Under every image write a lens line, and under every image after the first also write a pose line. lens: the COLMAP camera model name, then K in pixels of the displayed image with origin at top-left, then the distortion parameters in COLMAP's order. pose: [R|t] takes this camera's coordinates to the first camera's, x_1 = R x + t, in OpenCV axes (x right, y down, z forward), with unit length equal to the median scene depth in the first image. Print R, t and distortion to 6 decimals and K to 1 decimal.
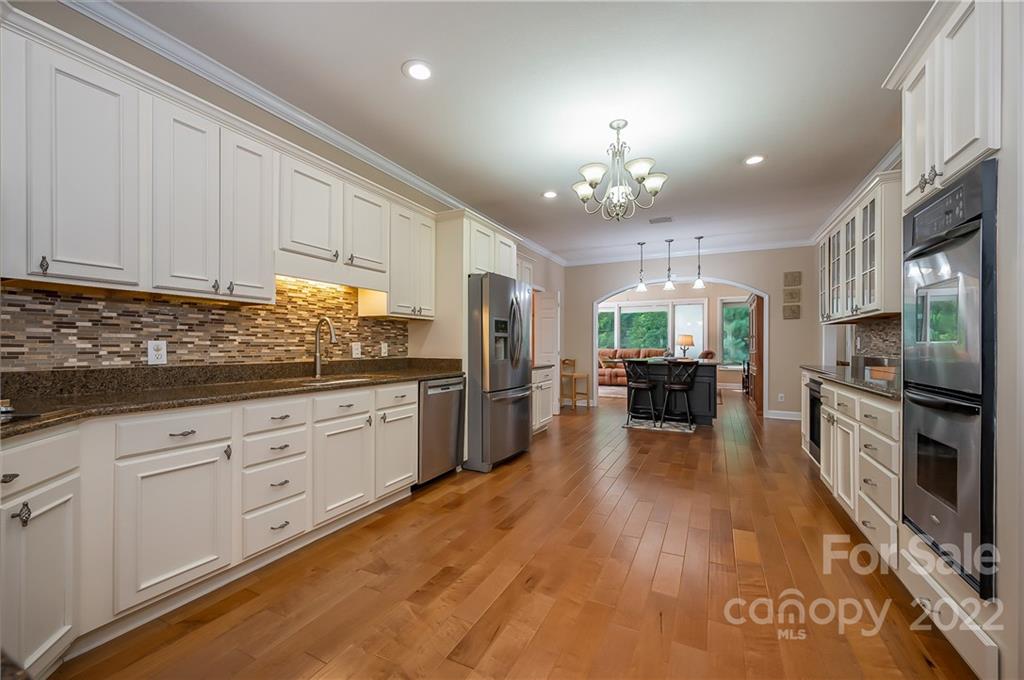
lens RADIAL K [[403.9, 0, 511.4], [0, 403.9, 344.3], [0, 0, 1]] dist [-0.001167, -0.000549]
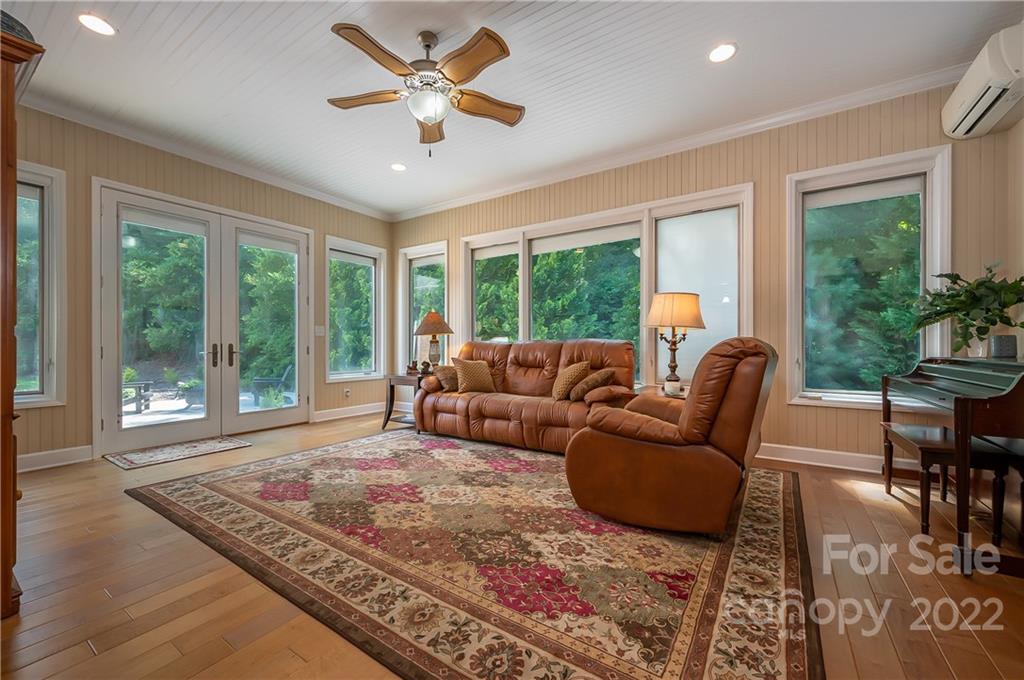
lens RADIAL K [[403.9, 0, 513.3], [0, 403.9, 345.3], [0, 0, 1]] dist [-0.001167, -0.000549]
pose [[0.994158, 0.000493, -0.107935, 0.489450], [-0.000214, 0.999997, 0.002595, 0.023425], [0.107936, -0.002557, 0.994155, 0.972957]]
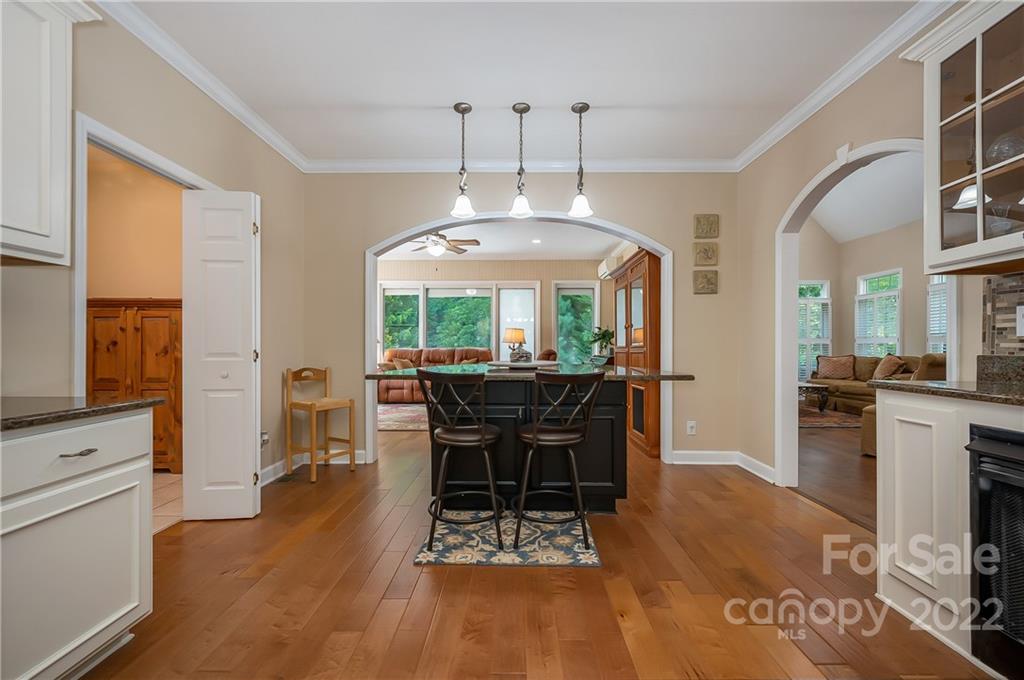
lens RADIAL K [[403.9, 0, 510.4], [0, 403.9, 345.4], [0, 0, 1]] dist [-0.001167, -0.000549]
pose [[0.897918, 0.002644, 0.440154, 0.153121], [-0.001886, 0.999996, -0.002159, 0.012710], [-0.440158, 0.001108, 0.897920, 0.512246]]
